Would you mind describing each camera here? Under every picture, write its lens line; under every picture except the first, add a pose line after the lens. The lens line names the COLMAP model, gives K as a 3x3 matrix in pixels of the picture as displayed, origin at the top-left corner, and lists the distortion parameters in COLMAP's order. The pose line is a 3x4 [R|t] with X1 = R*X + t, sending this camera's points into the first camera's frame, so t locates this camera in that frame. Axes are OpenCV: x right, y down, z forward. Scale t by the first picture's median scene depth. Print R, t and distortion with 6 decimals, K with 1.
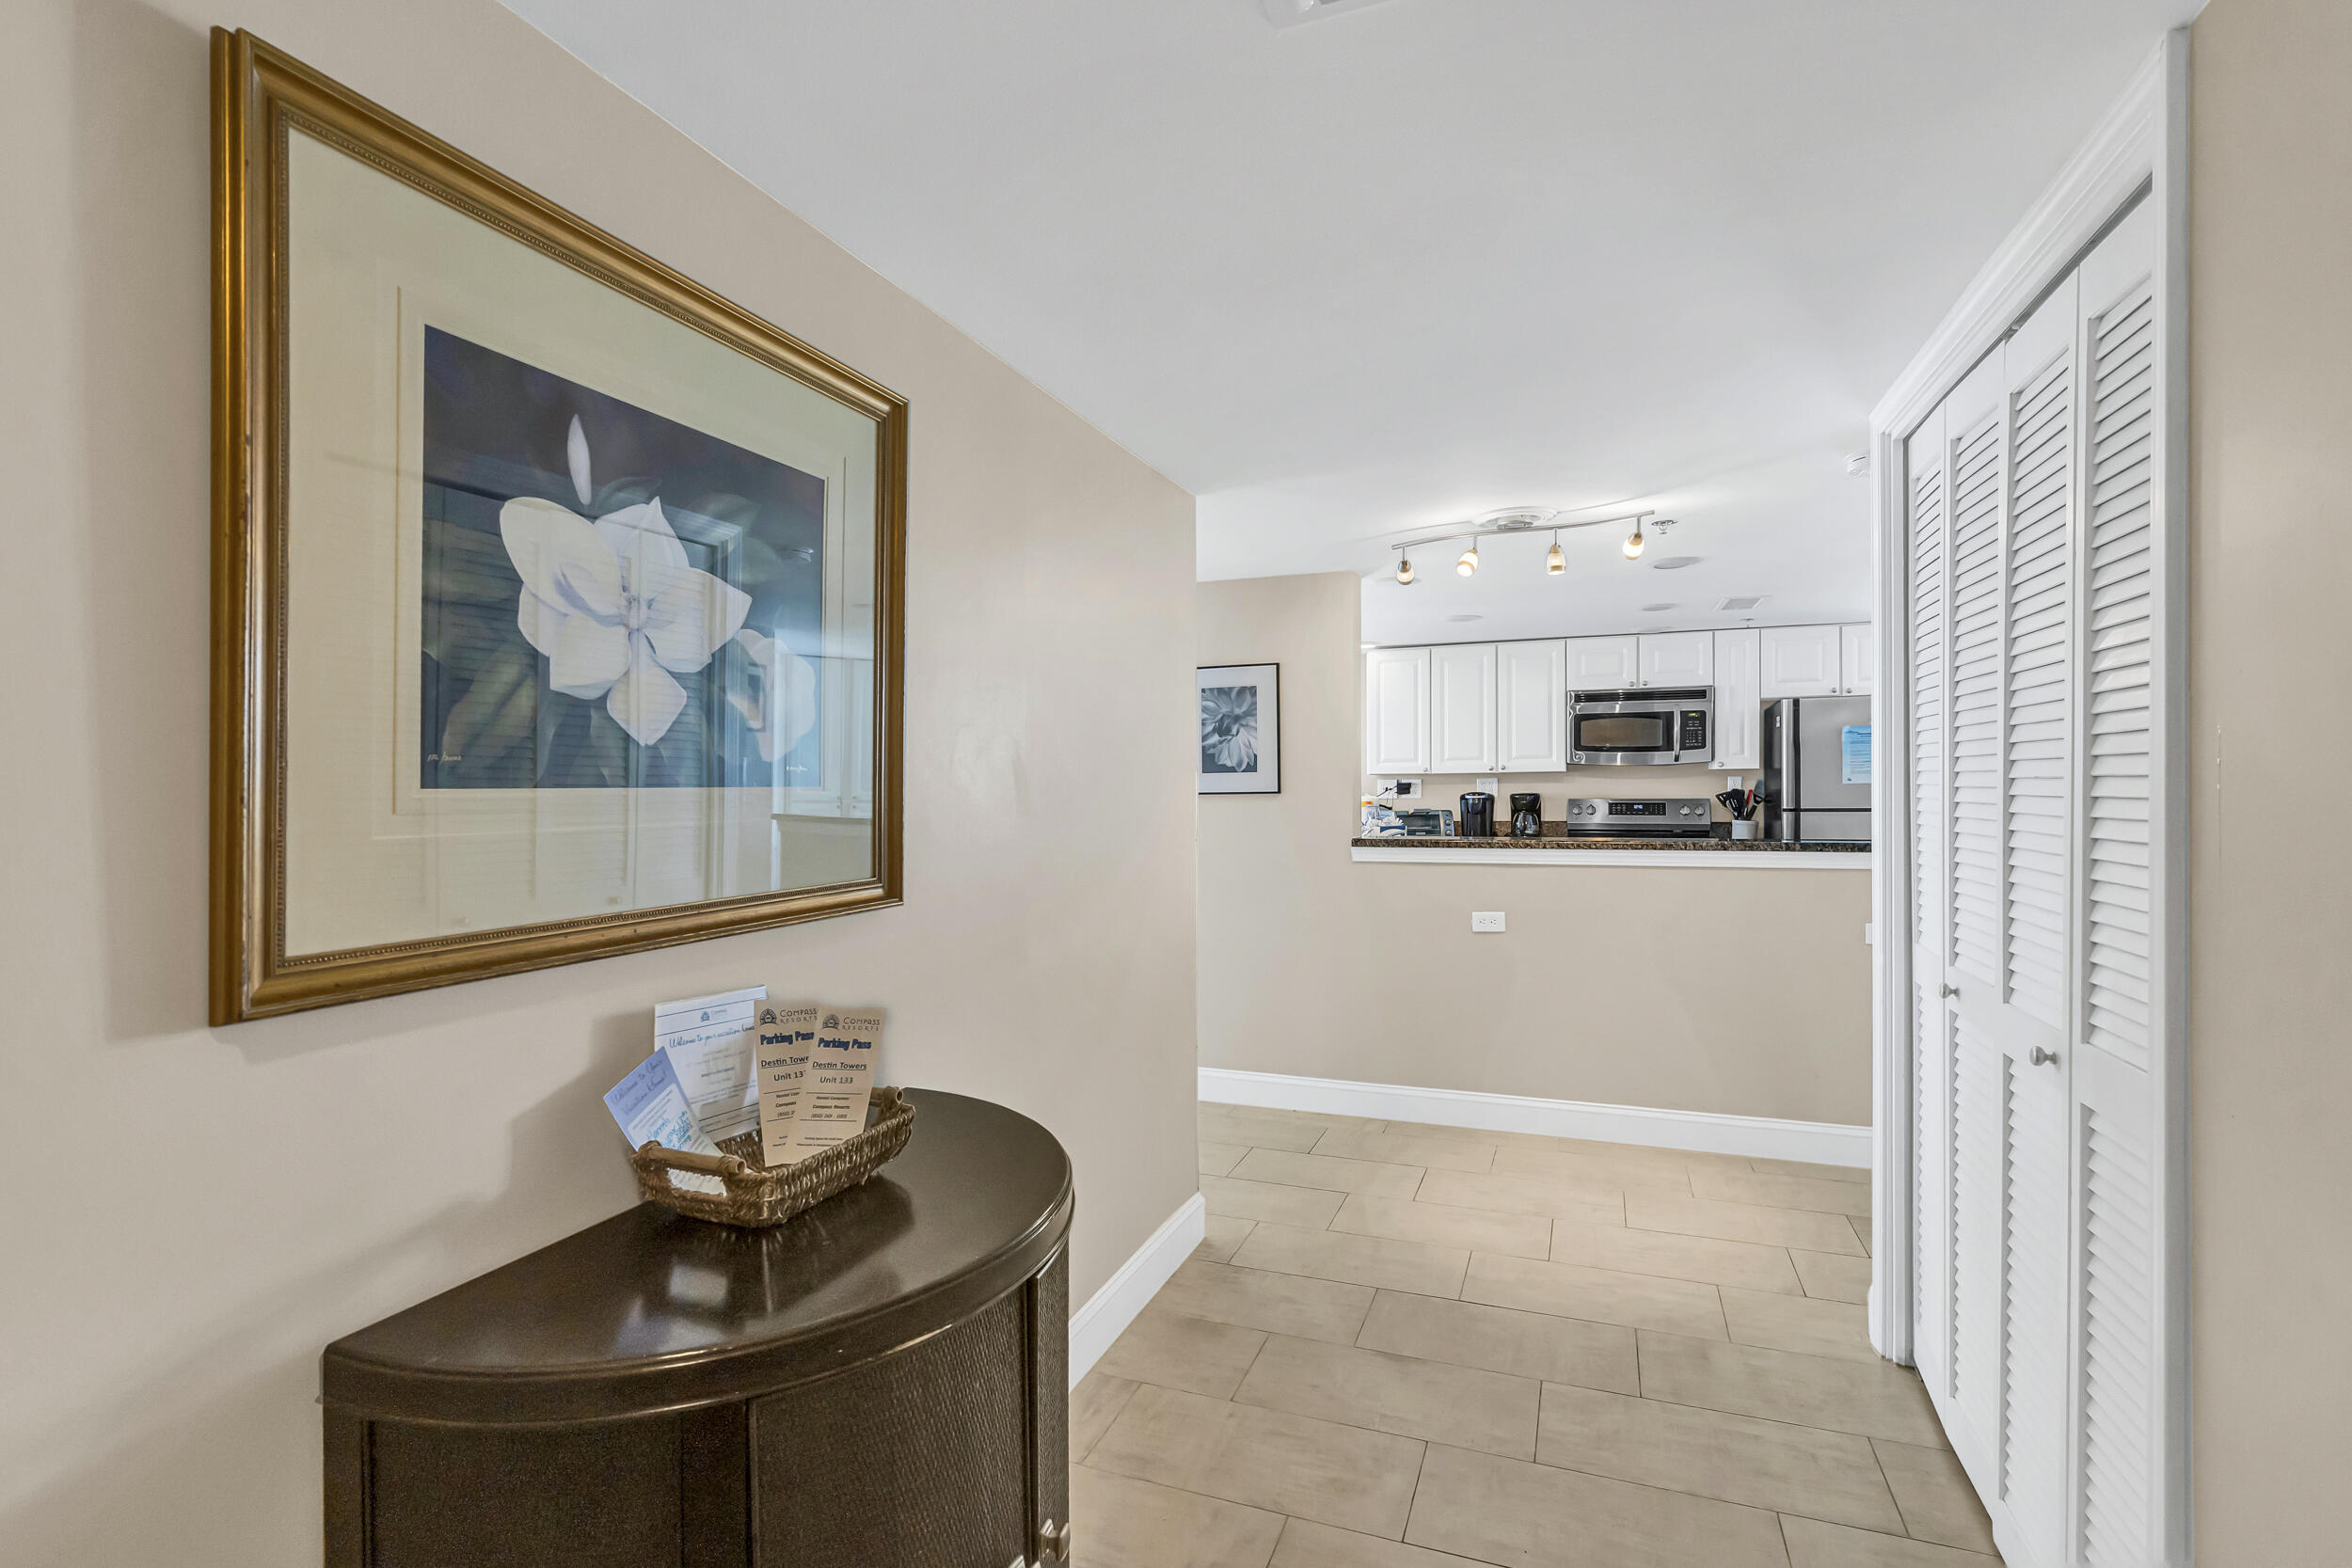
lens RADIAL K [[1101.6, 0, 1166.9], [0, 1101.6, 783.4], [0, 0, 1]] dist [0.000399, 0.000058]
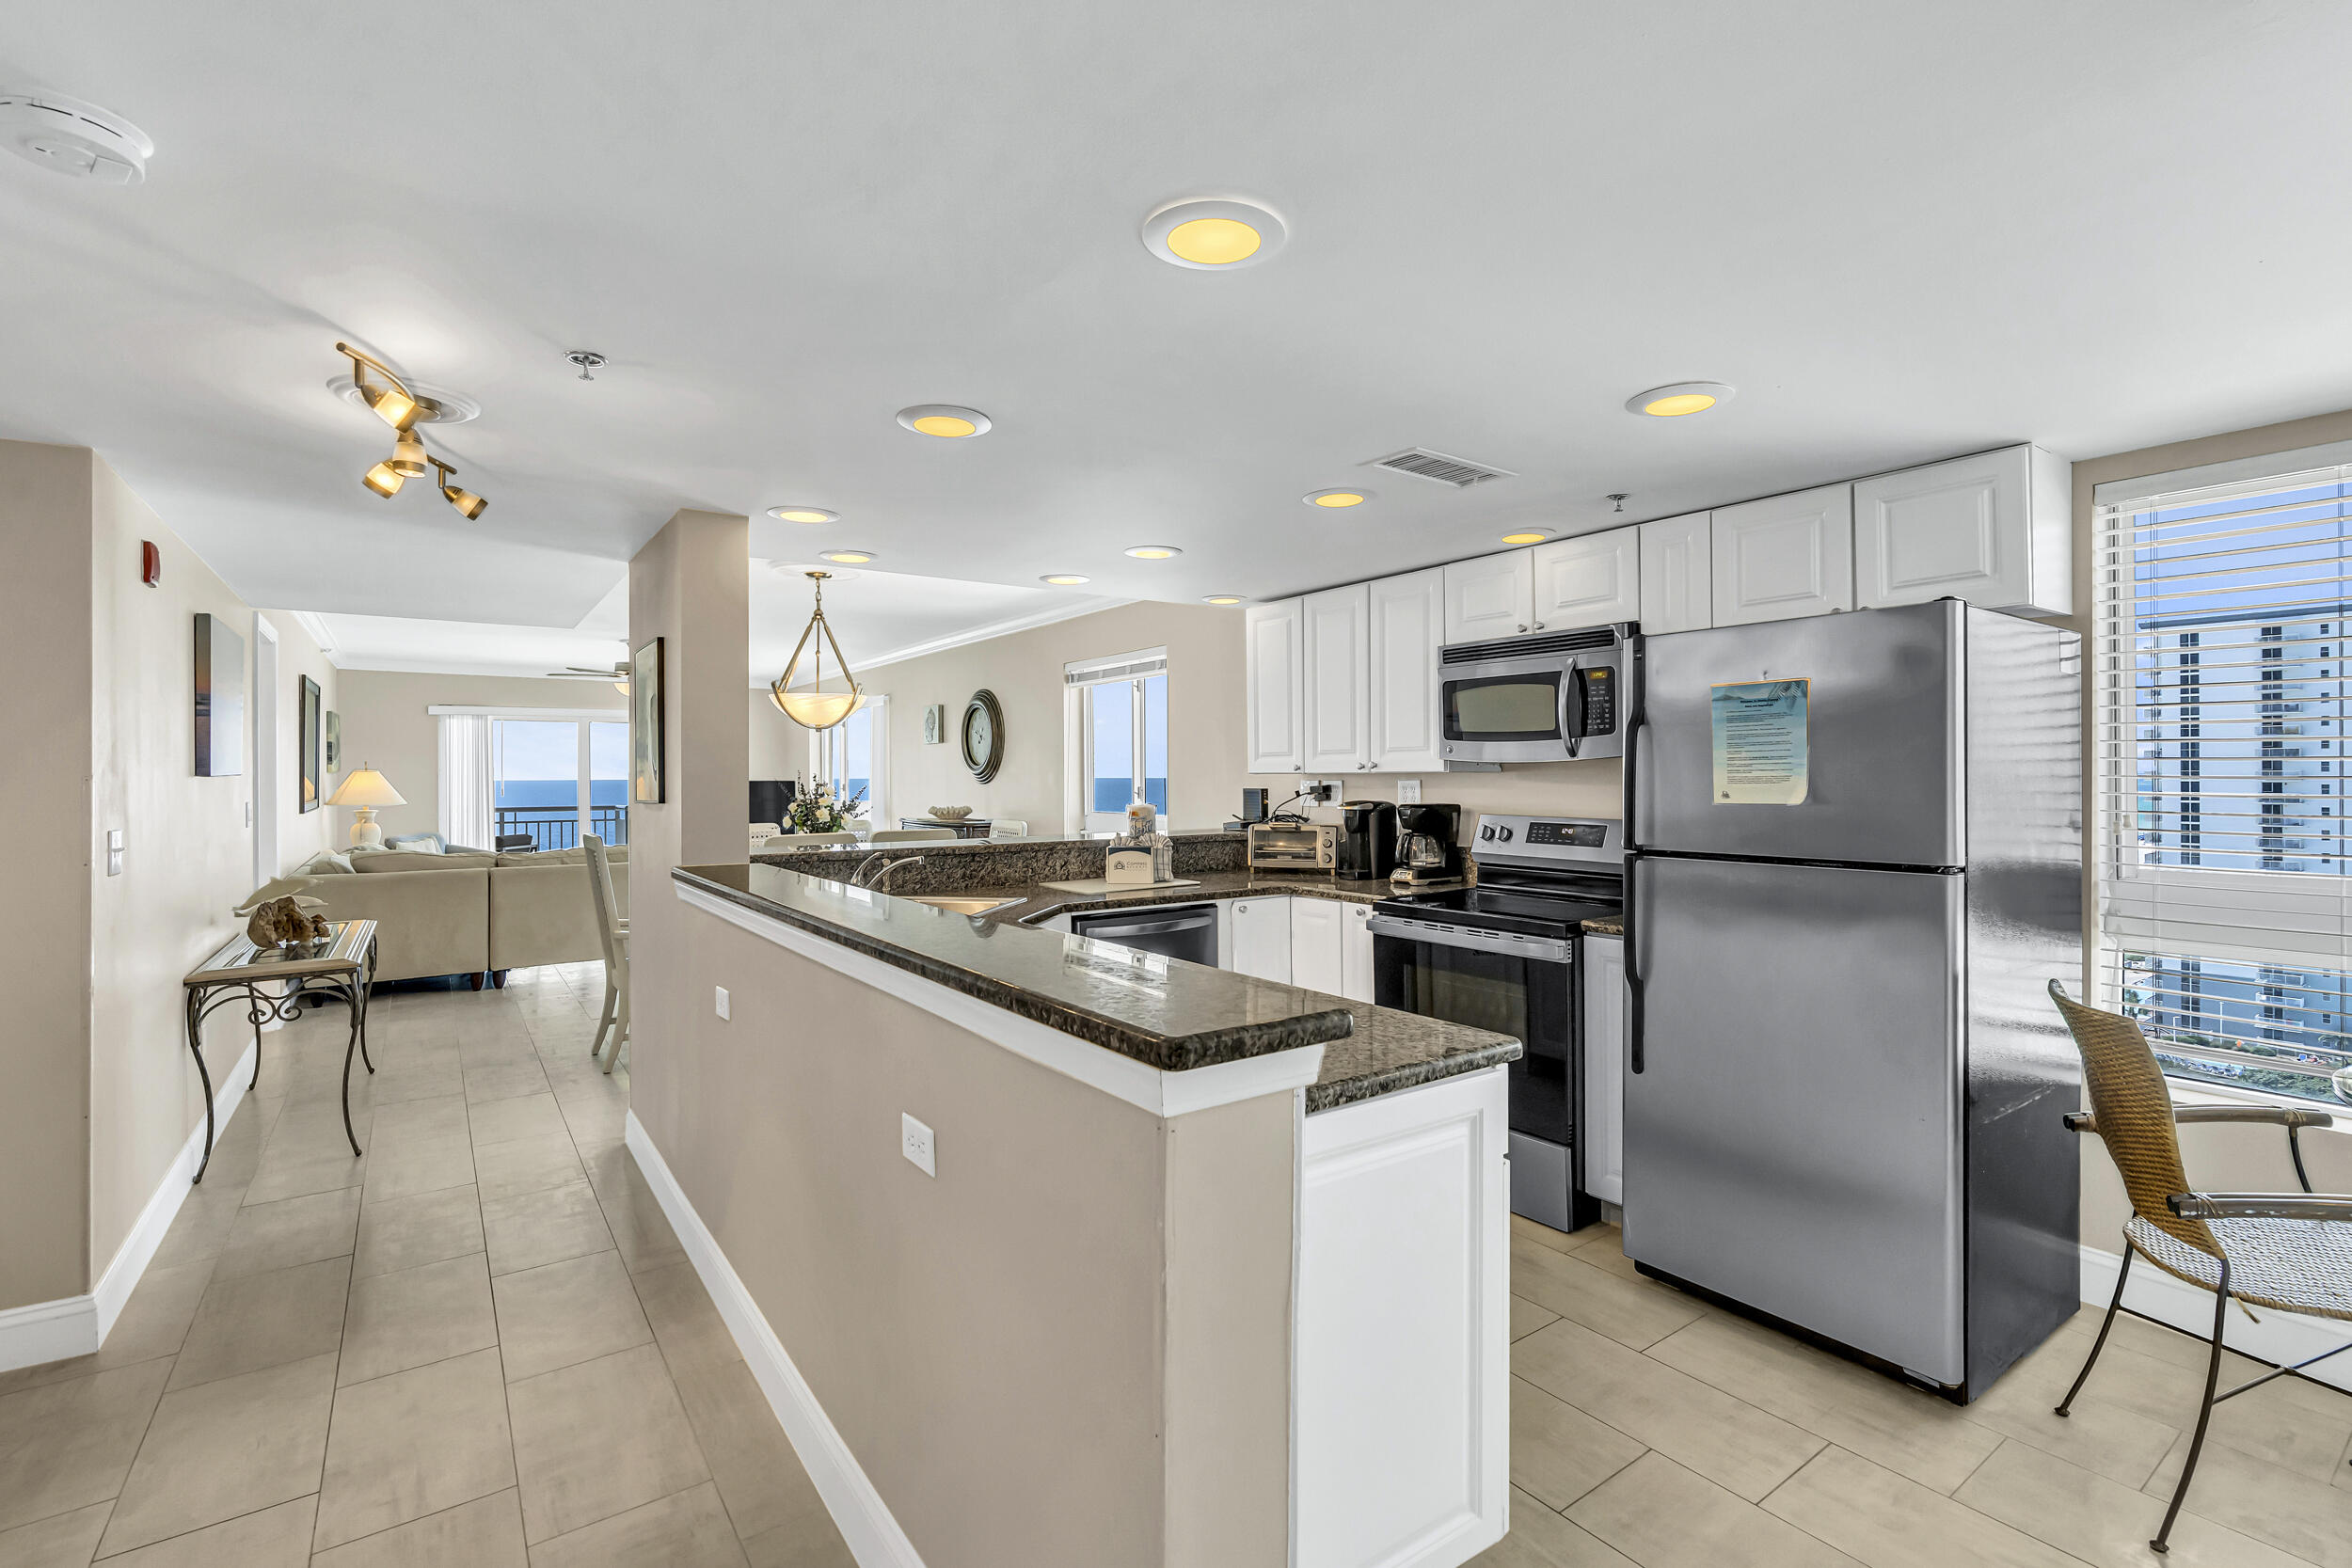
lens RADIAL K [[1061.7, 0, 1175.4], [0, 1061.7, 773.4], [0, 0, 1]] dist [-0.001691, 0.000073]
pose [[0.837250, 0.005903, -0.546789, 0.582884], [-0.004942, 0.999983, 0.003228, -0.011430], [0.546799, 0.000000, 0.837264, 0.406085]]
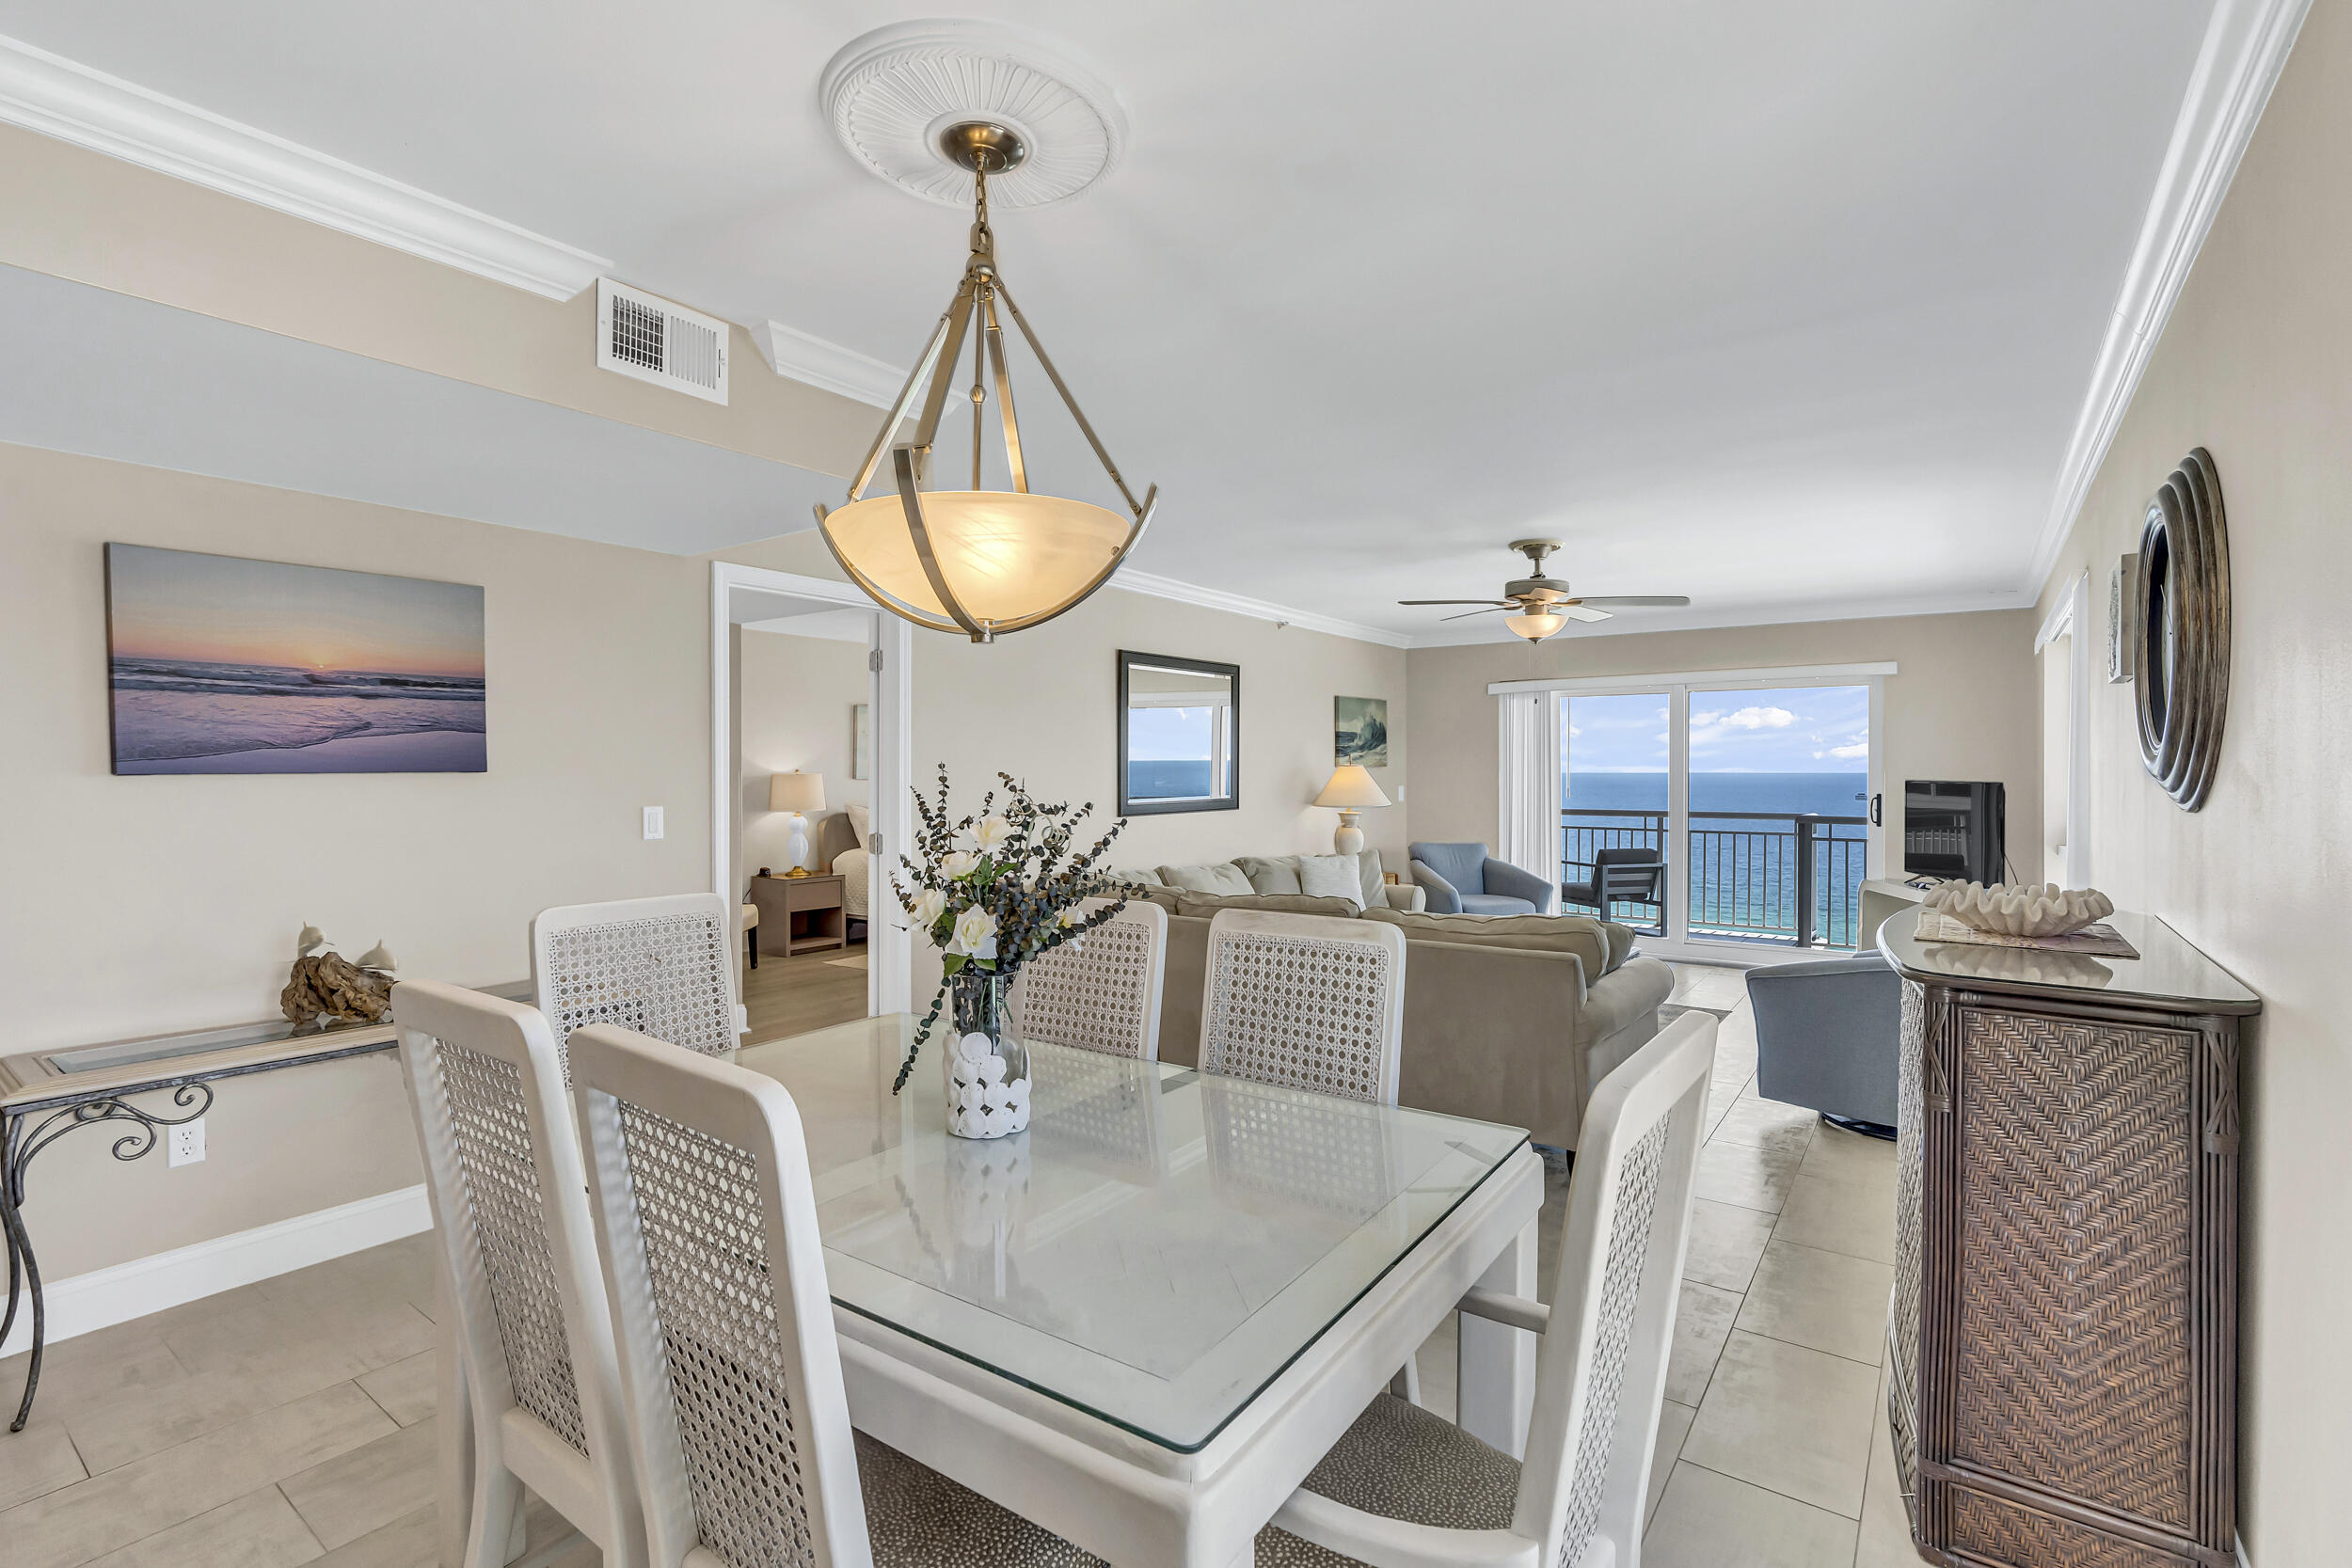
lens RADIAL K [[1066.3, 0, 1188.2], [0, 1066.3, 773.6], [0, 0, 1]] dist [-0.002393, 0.003987]
pose [[-0.251092, 0.013389, -0.967871, 0.097765], [0.001198, 0.999908, 0.013521, -0.010640], [0.967963, 0.002235, -0.251085, 1.123553]]
